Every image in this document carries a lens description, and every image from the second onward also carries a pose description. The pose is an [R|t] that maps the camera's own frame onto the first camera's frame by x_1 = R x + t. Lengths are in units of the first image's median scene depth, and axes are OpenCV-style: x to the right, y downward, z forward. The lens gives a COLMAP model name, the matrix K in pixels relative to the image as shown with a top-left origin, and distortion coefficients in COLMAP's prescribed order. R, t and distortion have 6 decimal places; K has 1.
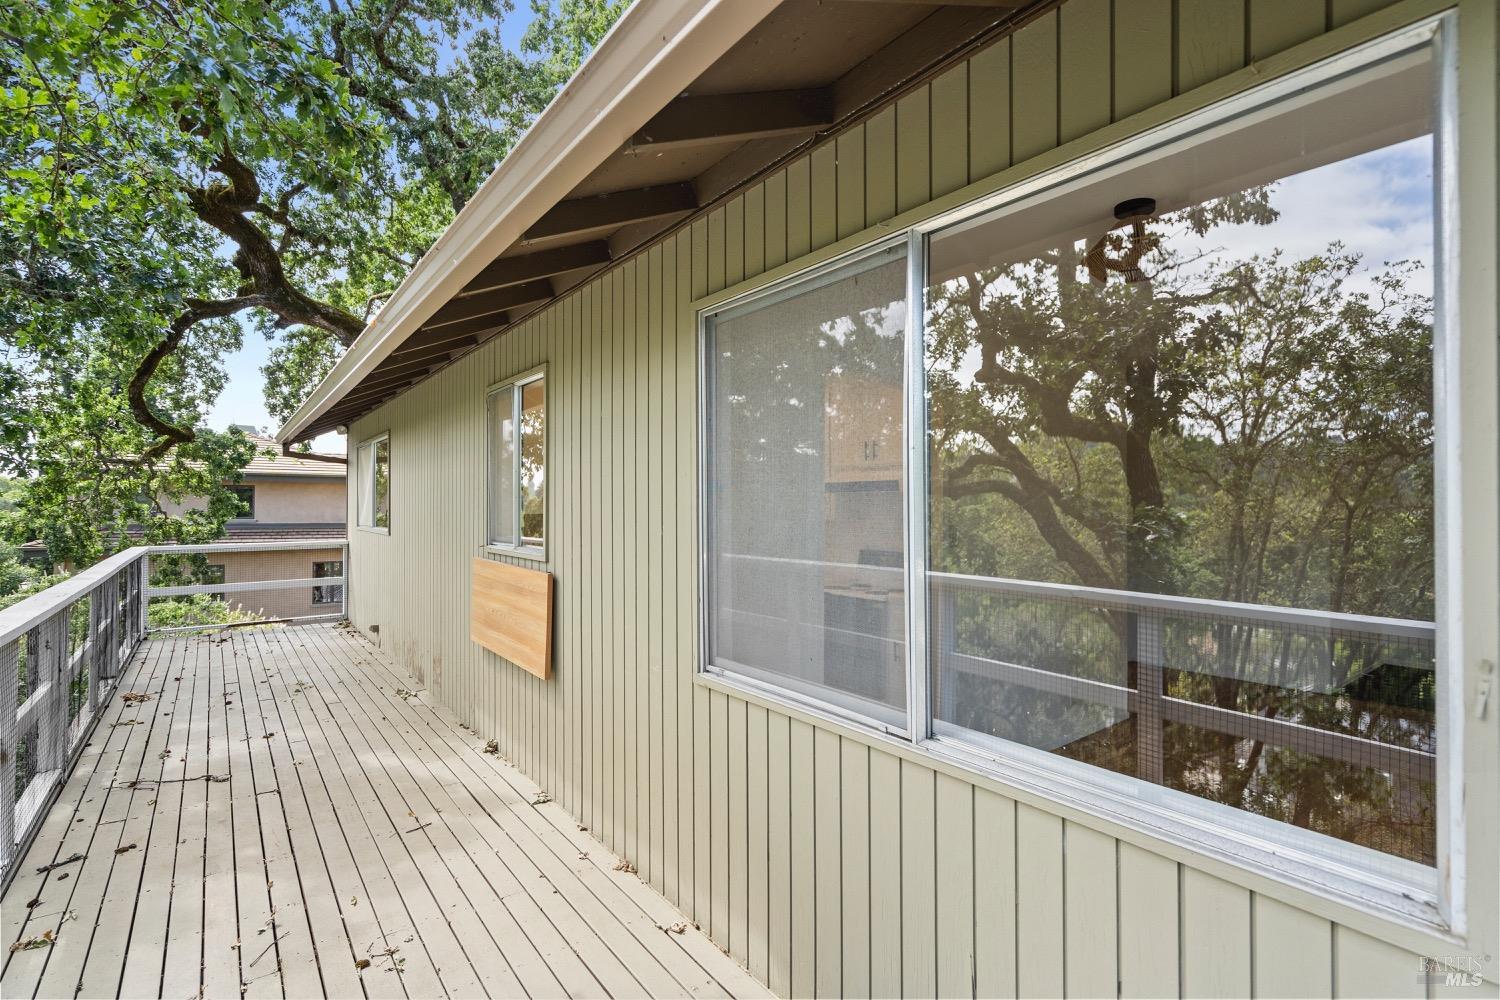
lens RADIAL K [[684.6, 0, 730.8], [0, 684.6, 499.8], [0, 0, 1]] dist [-0.006857, 0.002137]
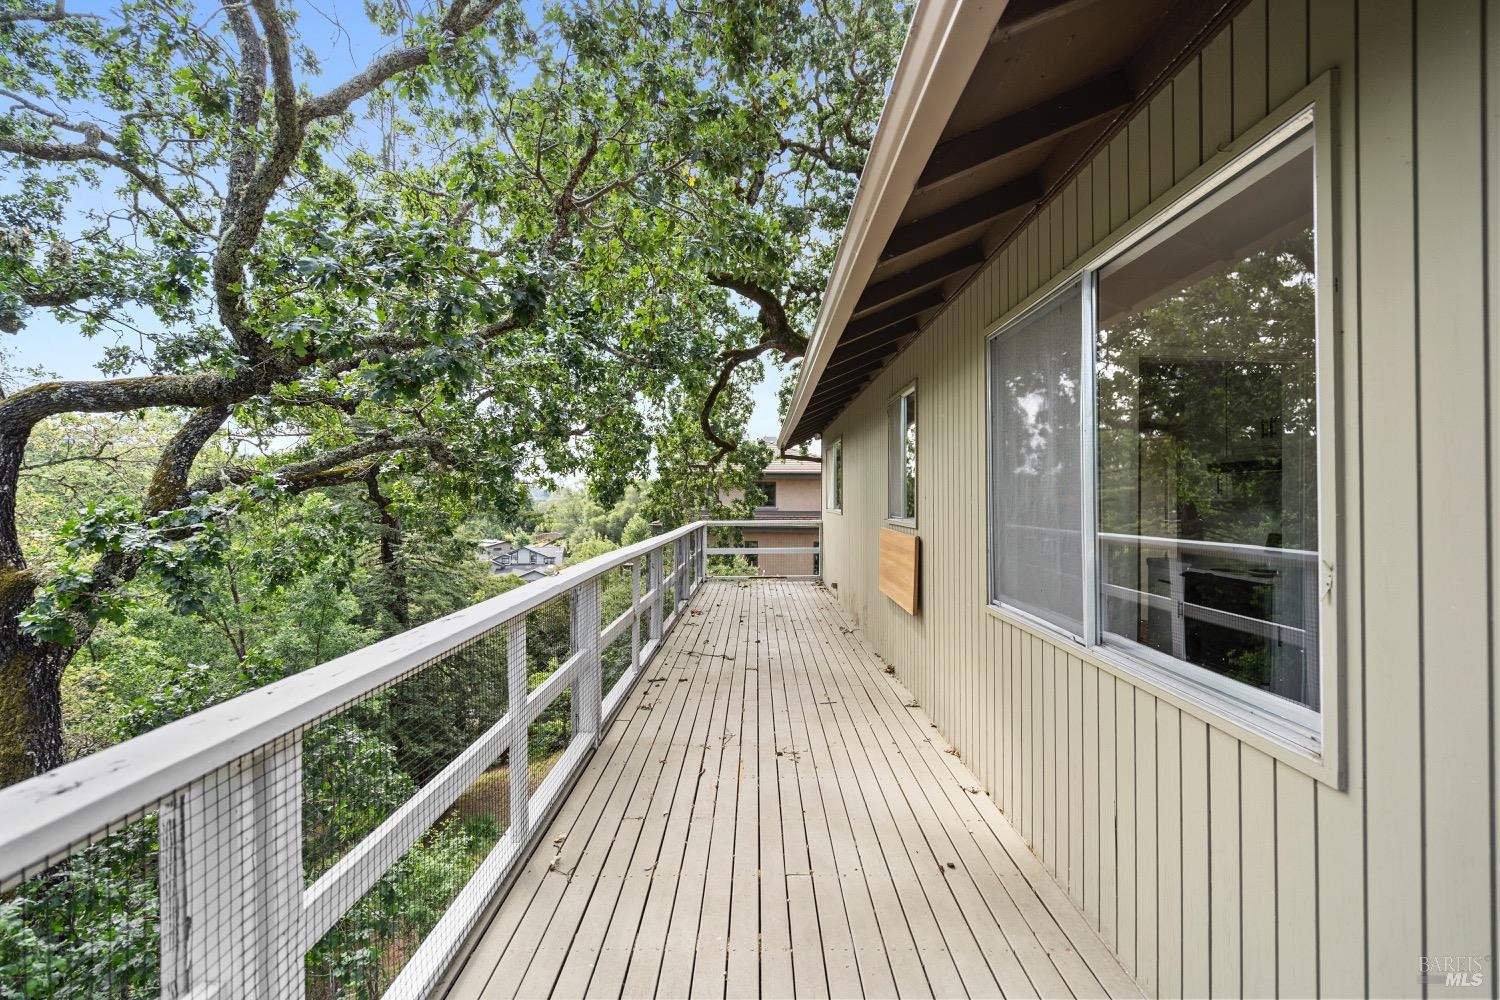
lens RADIAL K [[684.6, 0, 751.2], [0, 684.6, 499.1], [0, 0, 1]] dist [-0.006857, 0.002137]
pose [[0.785988, -0.000846, -0.618241, 0.162365], [0.003326, 0.999990, 0.002860, 0.015472], [0.618232, -0.004304, 0.785984, -0.133531]]
